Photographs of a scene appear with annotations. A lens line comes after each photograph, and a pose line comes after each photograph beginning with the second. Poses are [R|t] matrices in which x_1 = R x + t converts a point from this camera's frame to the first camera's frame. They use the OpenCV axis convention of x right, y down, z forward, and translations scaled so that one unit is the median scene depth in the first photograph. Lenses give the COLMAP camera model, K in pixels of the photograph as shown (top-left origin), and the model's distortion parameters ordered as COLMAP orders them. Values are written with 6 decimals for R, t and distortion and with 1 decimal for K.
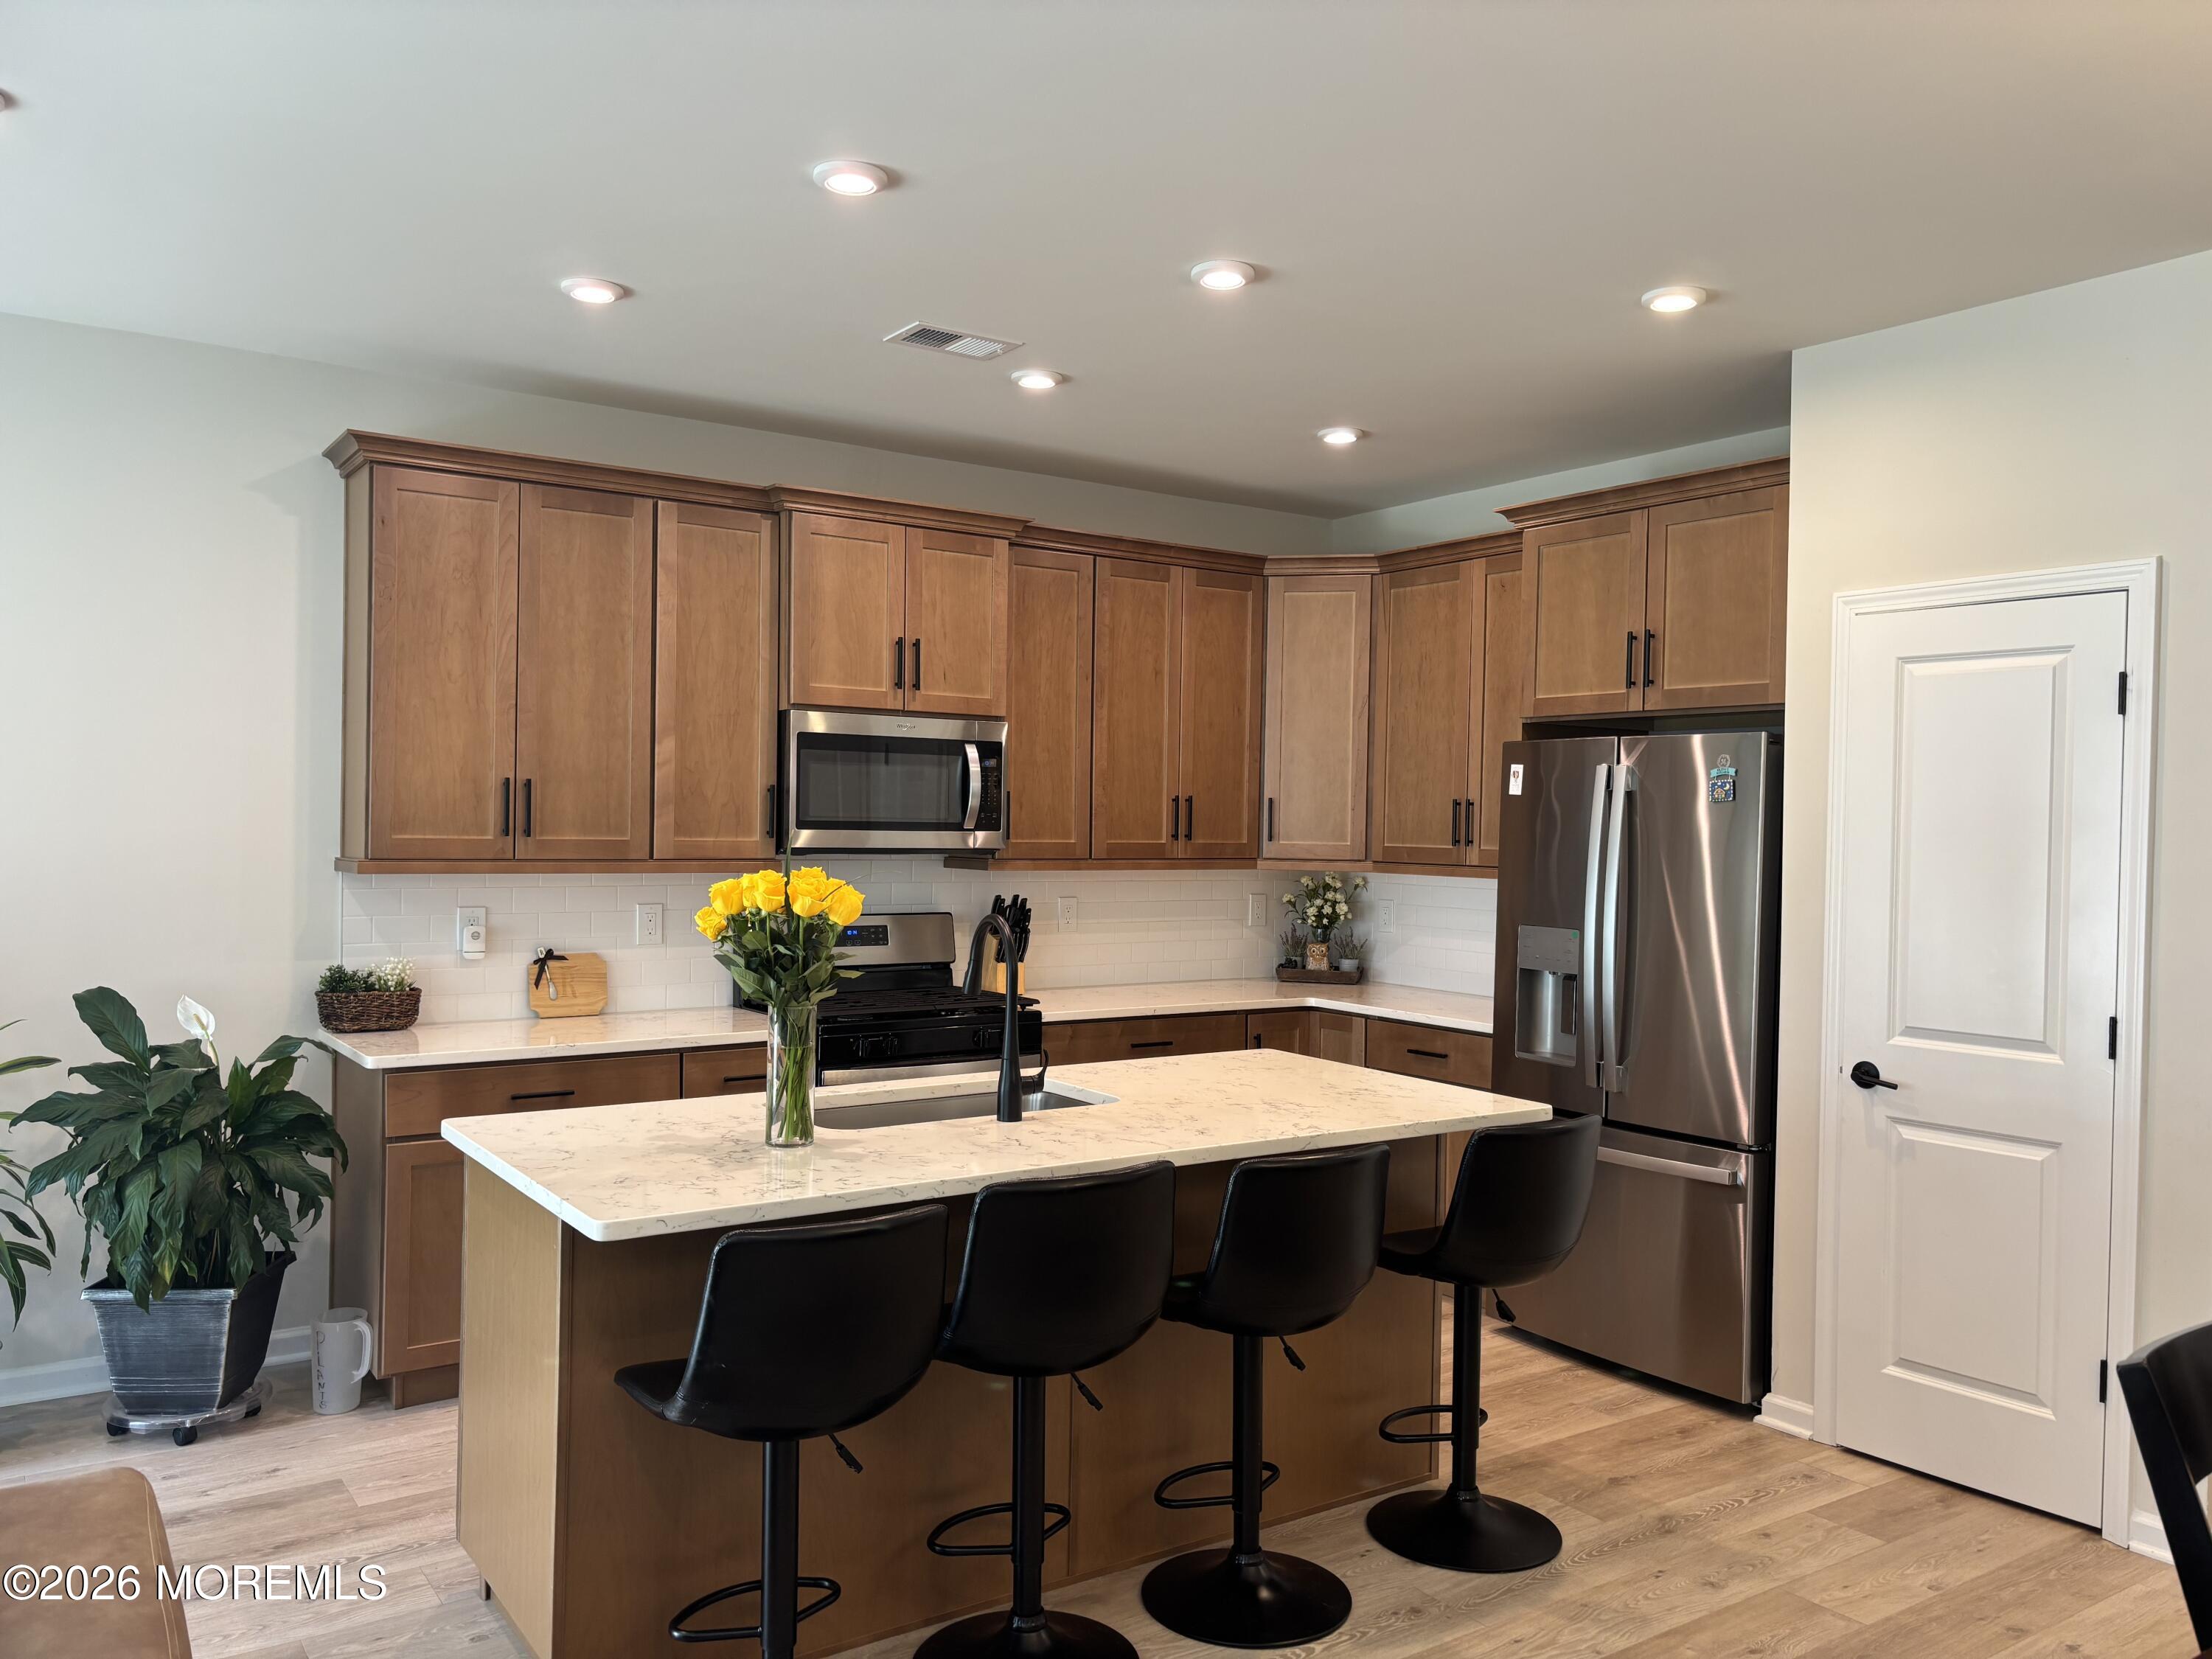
lens RADIAL K [[1691.1, 0, 1109.2], [0, 1691.1, 849.0], [0, 0, 1]] dist [-0.008725, 0.072446]
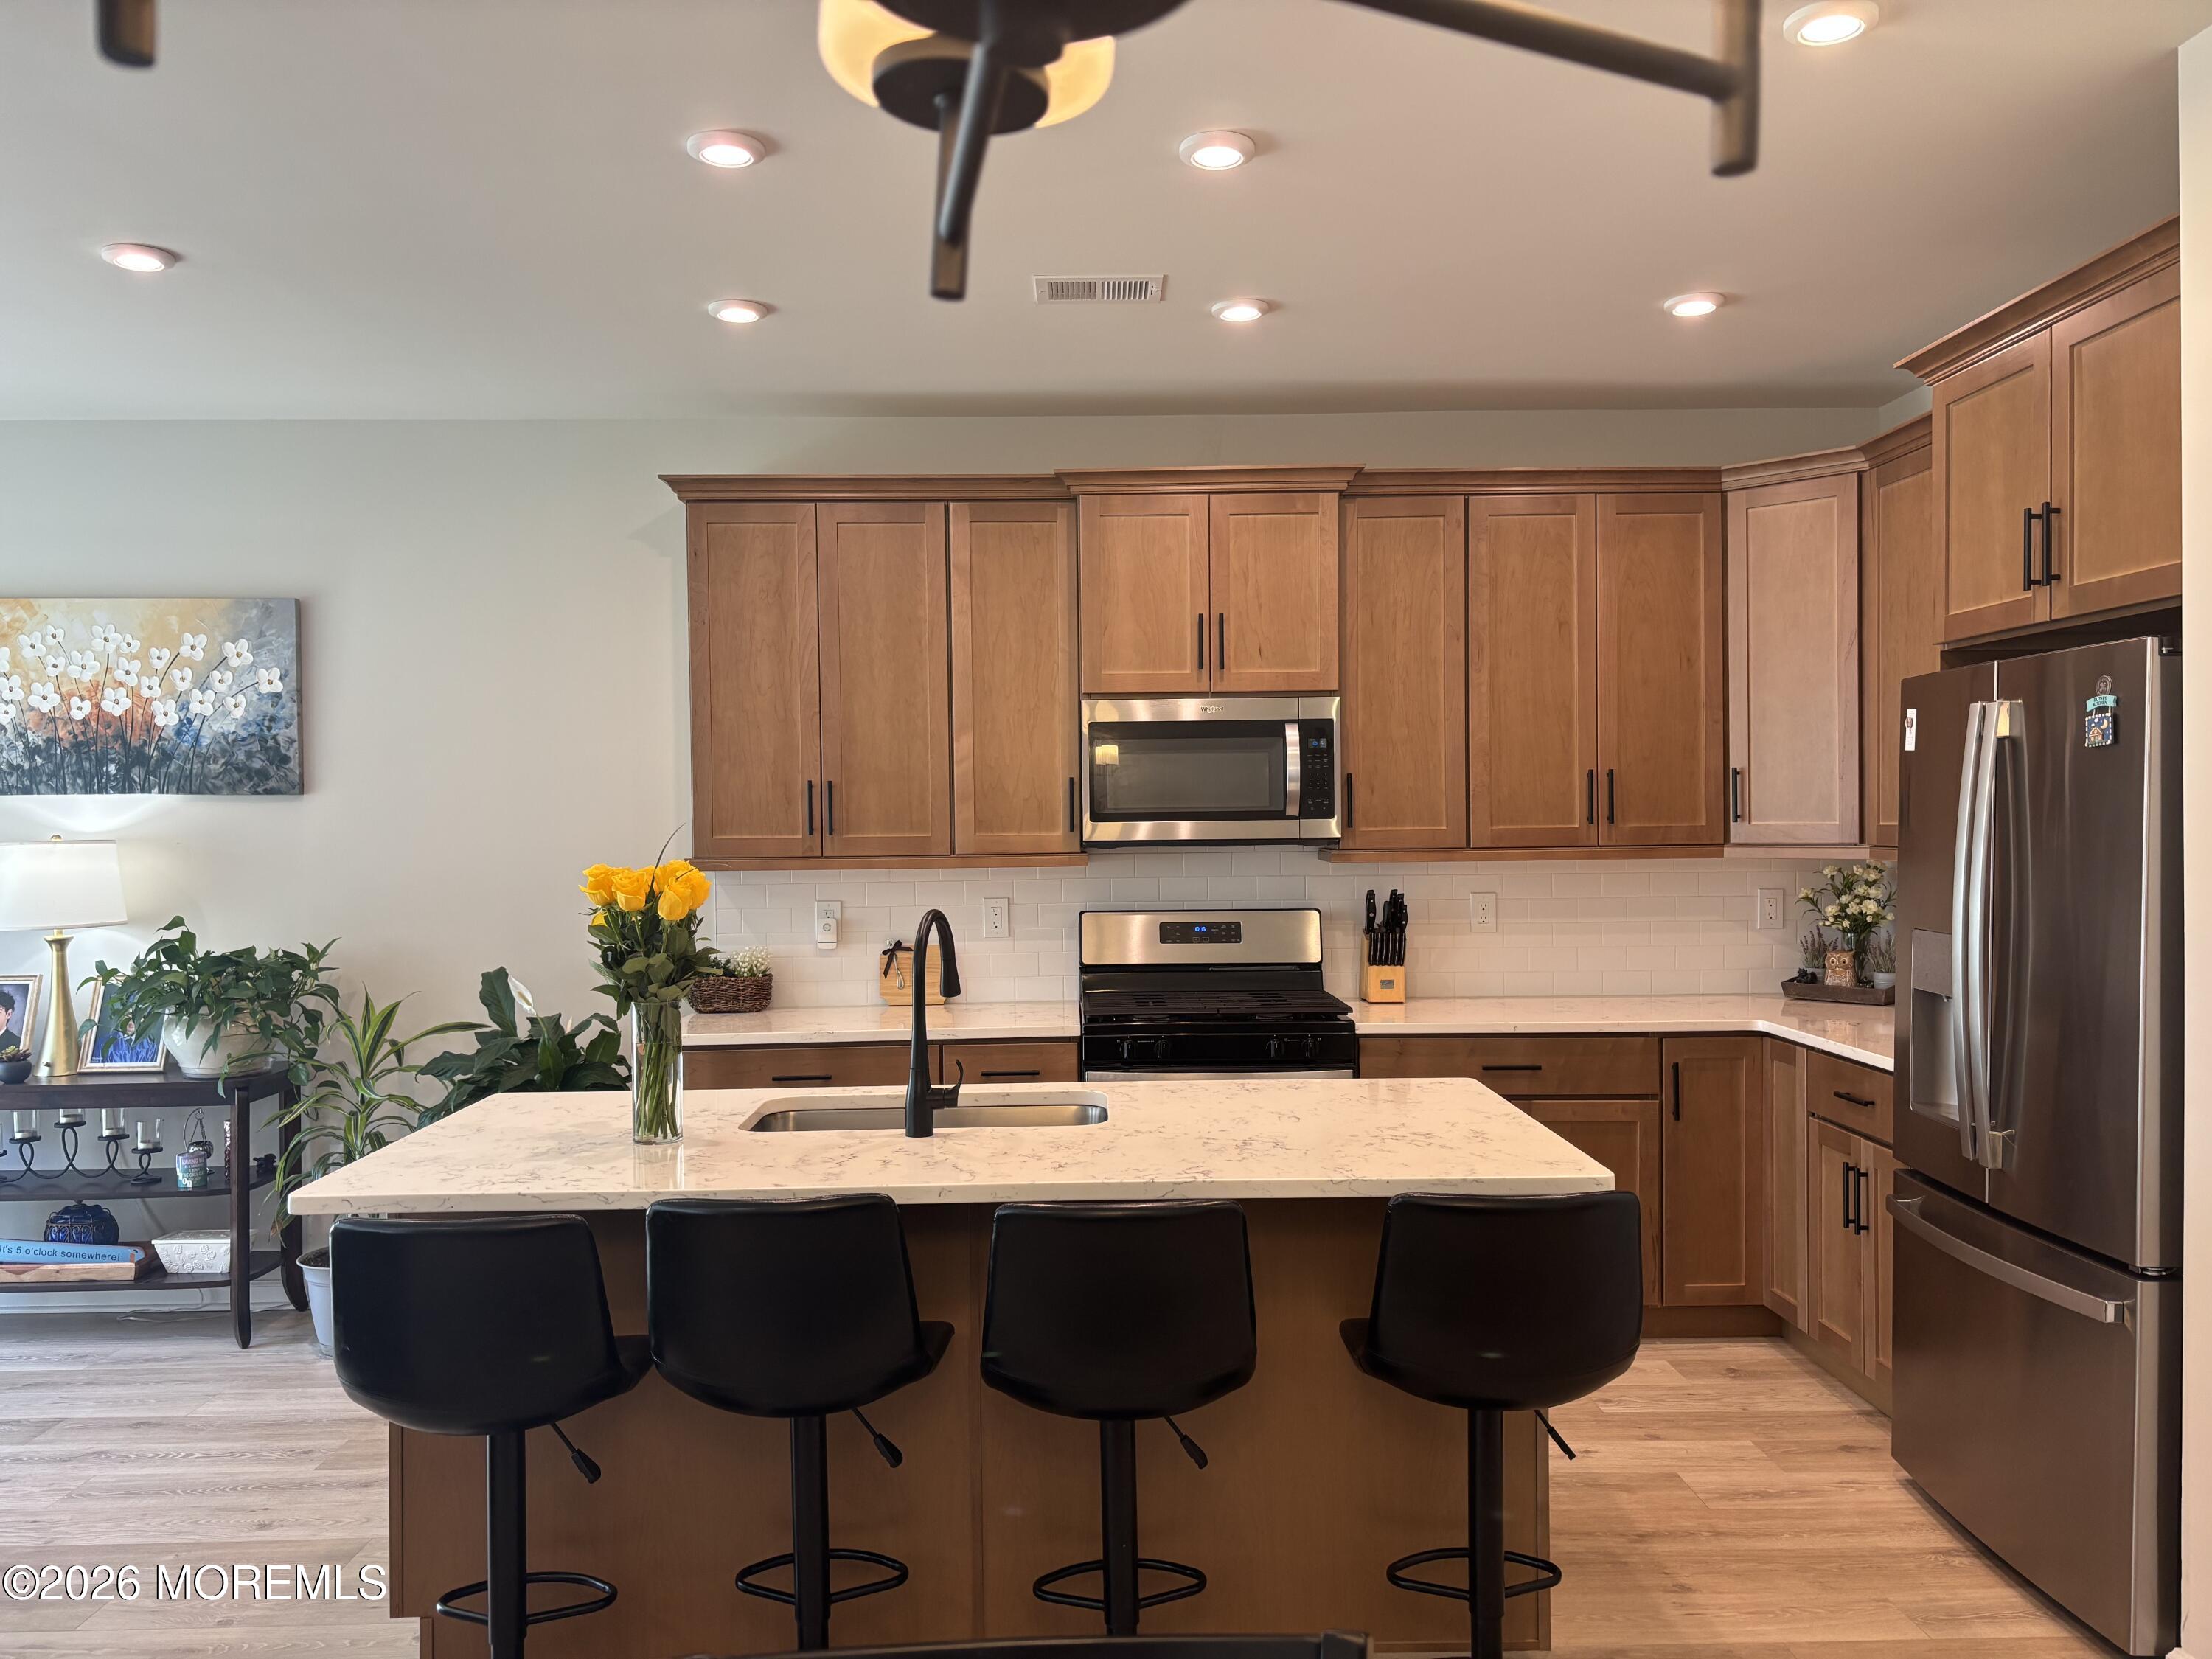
lens RADIAL K [[1655.5, 0, 1005.4], [0, 1655.5, 844.3], [0, 0, 1]] dist [0.125160, -0.219251]
pose [[0.832685, -0.016077, -0.553514, 0.330474], [0.015871, 0.999861, -0.005164, 0.005861], [0.553520, -0.004485, 0.832824, 0.192301]]
